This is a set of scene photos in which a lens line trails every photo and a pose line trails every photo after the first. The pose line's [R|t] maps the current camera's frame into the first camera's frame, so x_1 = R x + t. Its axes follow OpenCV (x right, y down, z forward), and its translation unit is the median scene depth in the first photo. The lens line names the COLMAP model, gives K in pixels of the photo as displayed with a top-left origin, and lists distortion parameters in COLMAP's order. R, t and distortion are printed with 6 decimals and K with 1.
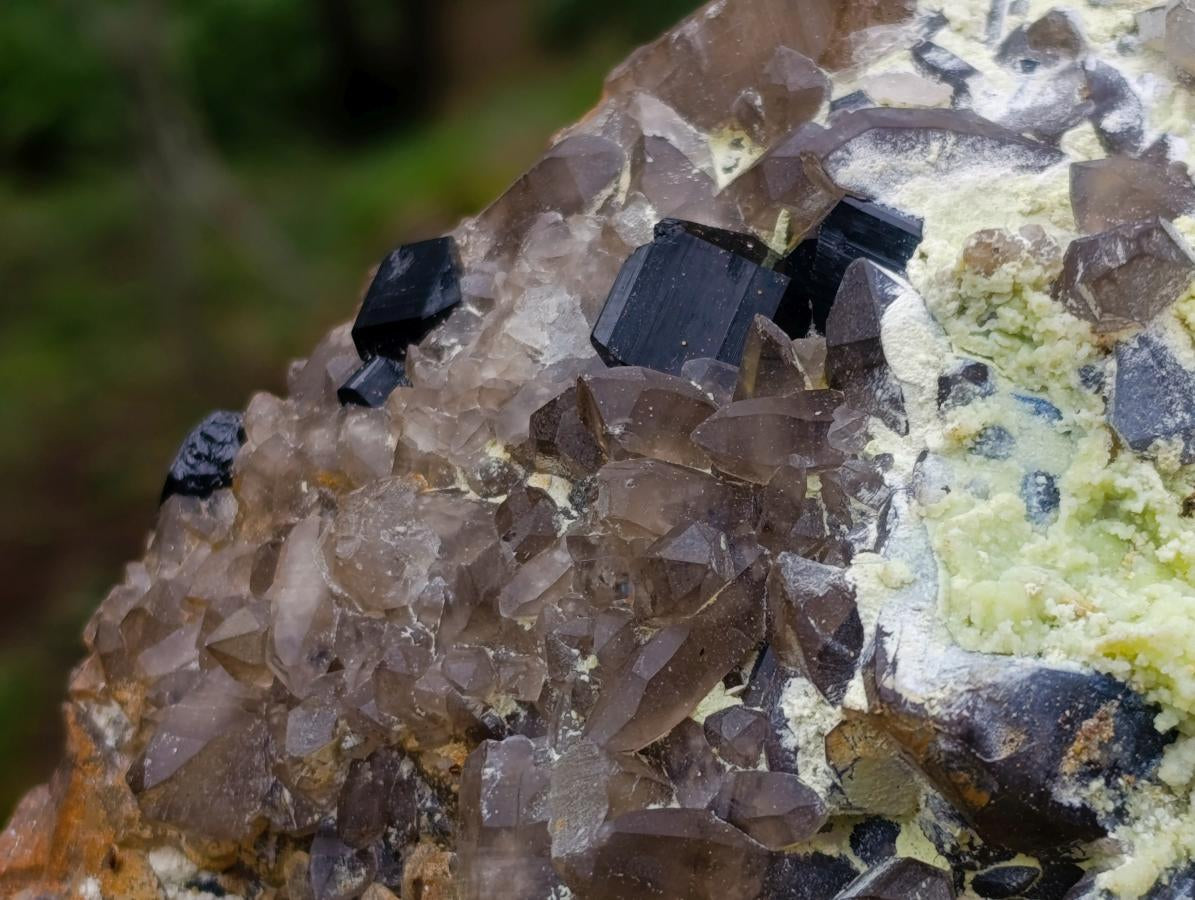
lens RADIAL K [[3552.1, 0, 621.0], [0, 3552.1, 421.0], [0, 0, 1]] dist [0.324559, -2.121443]
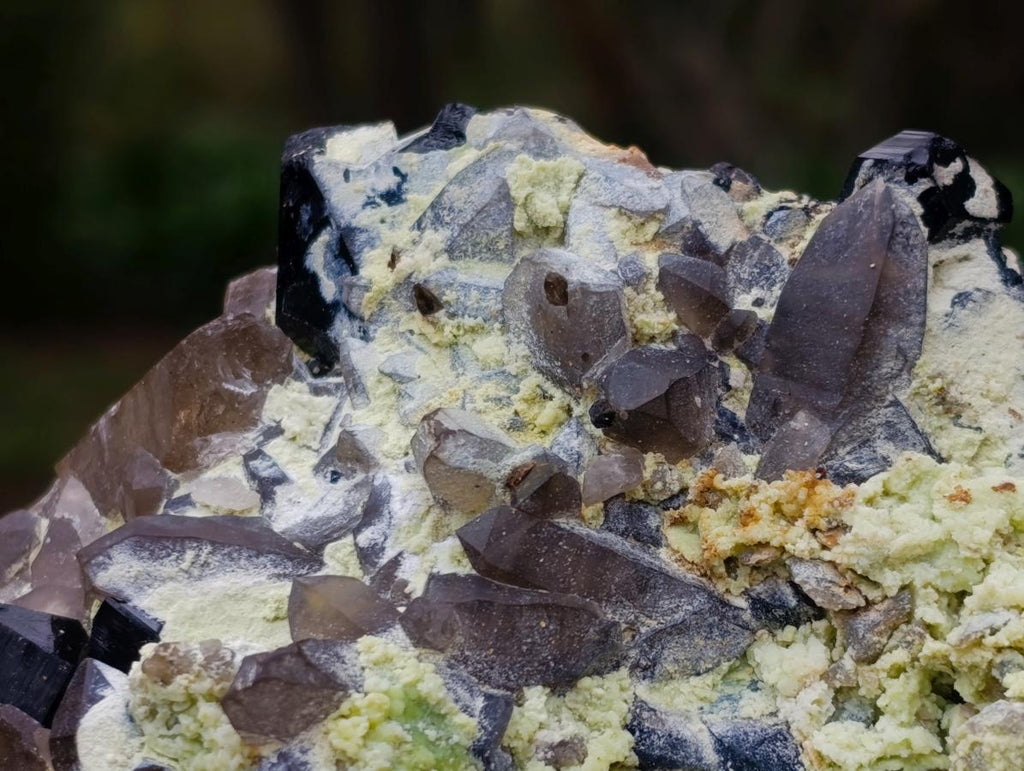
lens RADIAL K [[3043.8, 0, 532.1], [0, 3043.8, 360.7], [0, 0, 1]] dist [0.324559, -2.121443]
pose [[0.964263, 0.031091, -0.263115, 0.452964], [-0.047709, 0.997233, -0.057009, -0.091353], [0.260614, 0.067524, 0.963079, 0.119113]]
